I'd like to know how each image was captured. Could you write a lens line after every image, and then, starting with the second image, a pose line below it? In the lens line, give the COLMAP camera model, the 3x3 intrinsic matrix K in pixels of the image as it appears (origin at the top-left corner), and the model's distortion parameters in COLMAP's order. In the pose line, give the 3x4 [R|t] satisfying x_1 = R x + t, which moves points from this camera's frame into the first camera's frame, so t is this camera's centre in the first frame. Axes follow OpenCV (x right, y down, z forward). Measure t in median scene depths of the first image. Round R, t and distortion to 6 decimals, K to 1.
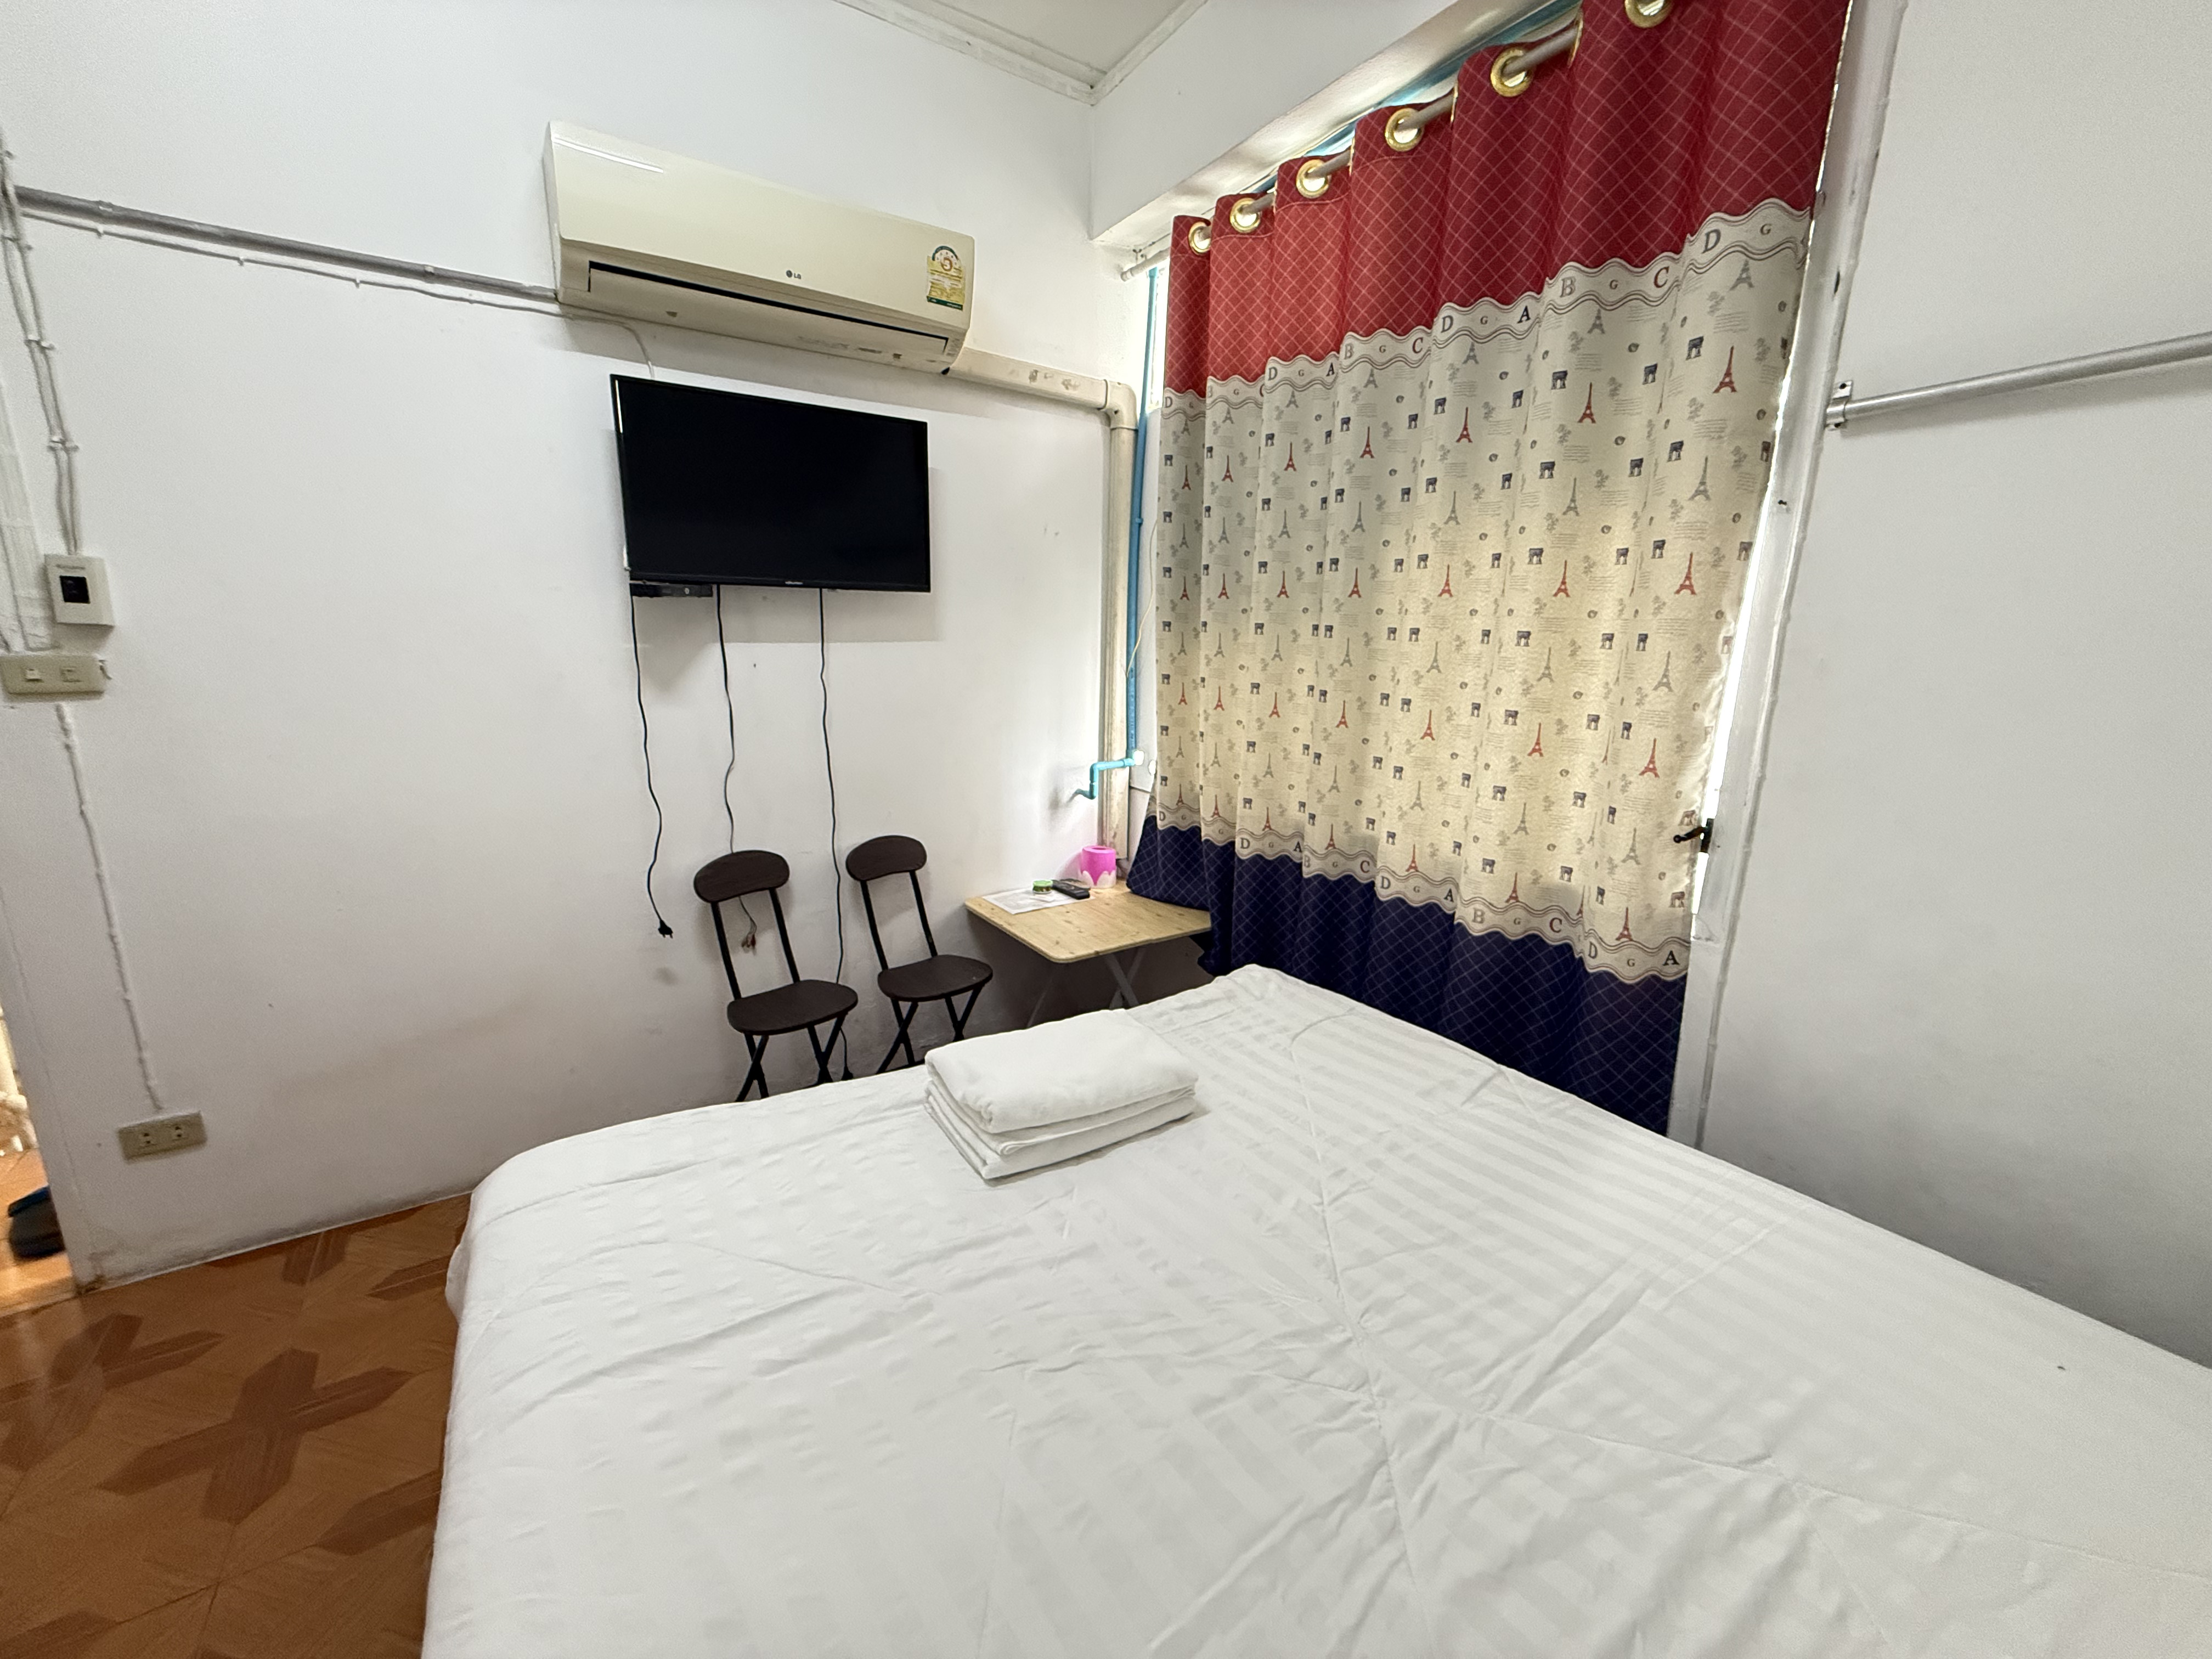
lens RADIAL K [[882.9, 0, 1105.6], [0, 882.9, 837.3], [0, 0, 1]] dist [-0.000904, 0.000540]
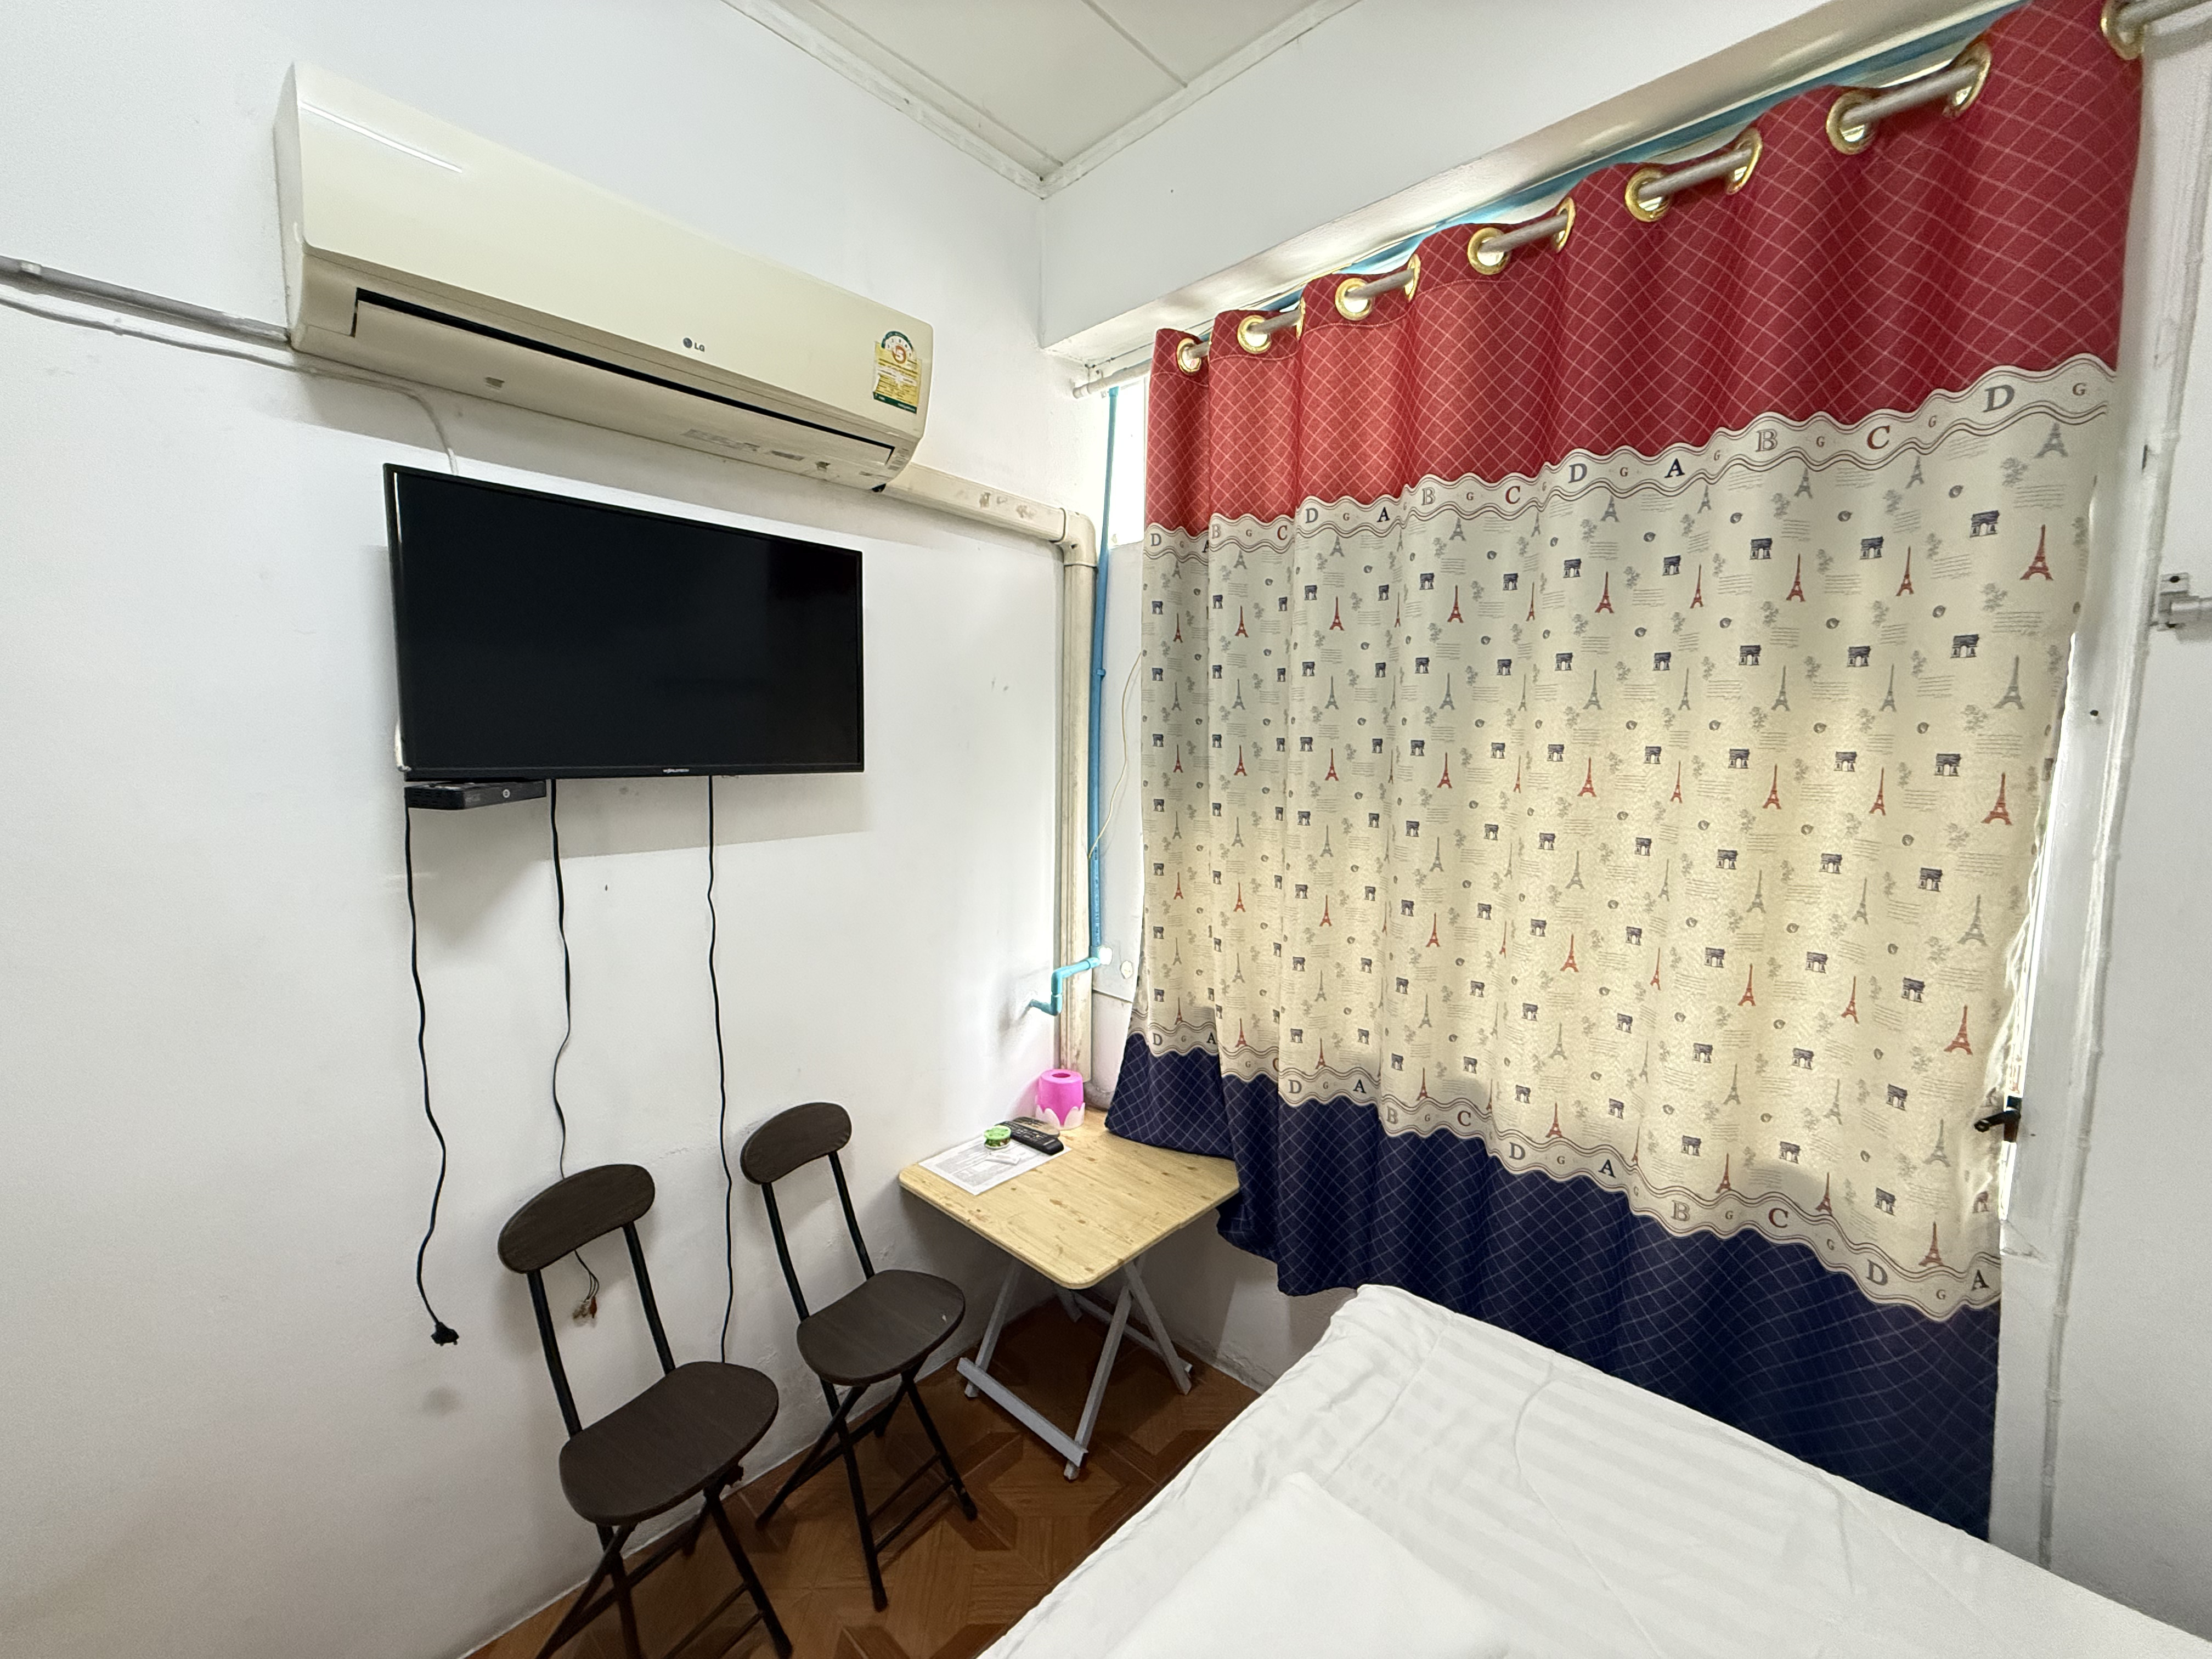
lens RADIAL K [[882.9, 0, 1106.5], [0, 882.9, 836.6], [0, 0, 1]] dist [-0.000904, 0.000540]
pose [[0.974454, -0.028587, 0.222761, -0.199005], [0.054444, 0.992349, -0.110811, -0.157253], [-0.217889, 0.120108, 0.968555, 0.299105]]
